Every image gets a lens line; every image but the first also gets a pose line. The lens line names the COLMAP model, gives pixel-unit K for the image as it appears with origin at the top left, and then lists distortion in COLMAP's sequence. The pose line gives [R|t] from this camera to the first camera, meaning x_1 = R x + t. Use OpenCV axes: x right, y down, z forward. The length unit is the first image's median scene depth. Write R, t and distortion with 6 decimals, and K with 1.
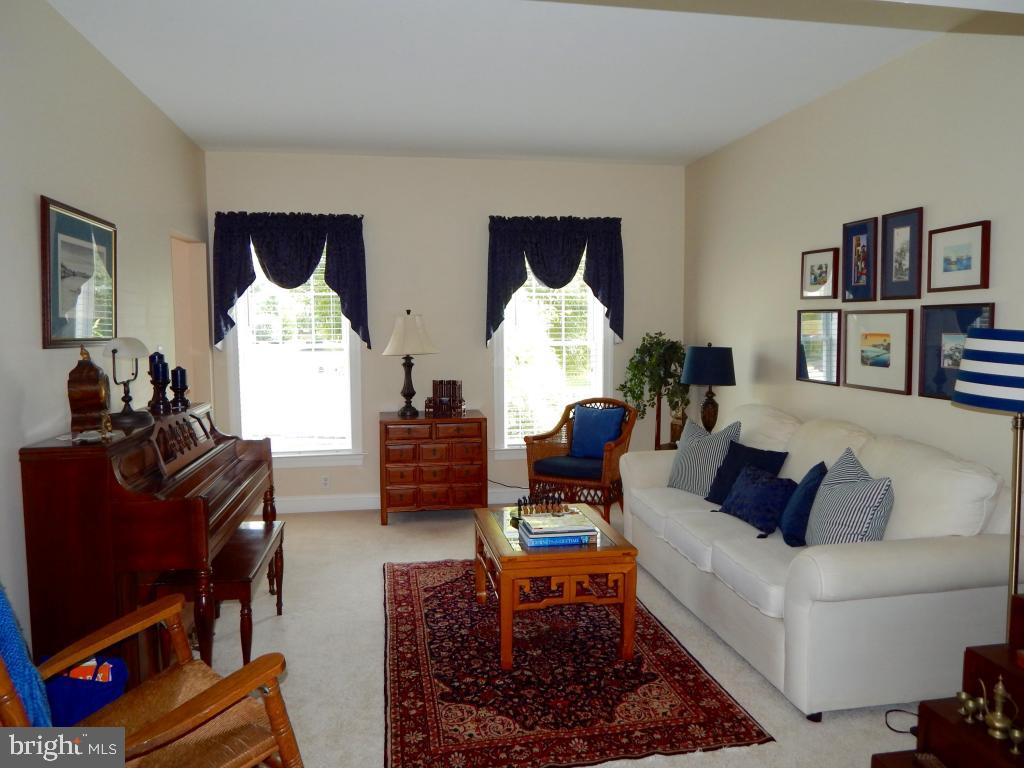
lens RADIAL K [[759.8, 0, 510.4], [0, 759.8, 382.7], [0, 0, 1]] dist [0.005641, 0.000901]
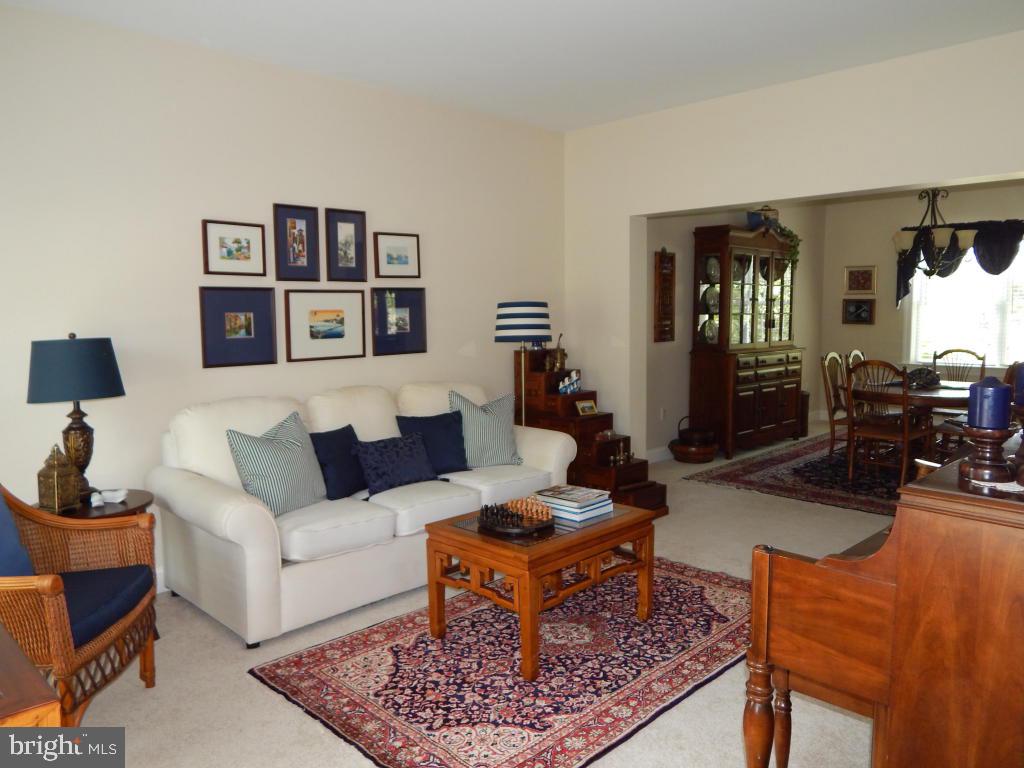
lens RADIAL K [[759.8, 0, 509.4], [0, 759.8, 381.3], [0, 0, 1]] dist [0.005641, 0.000901]
pose [[-0.581421, -0.074101, 0.810222, -0.636214], [0.076010, 0.986541, 0.144772, -0.106452], [-0.810045, 0.145758, -0.567963, 1.479208]]
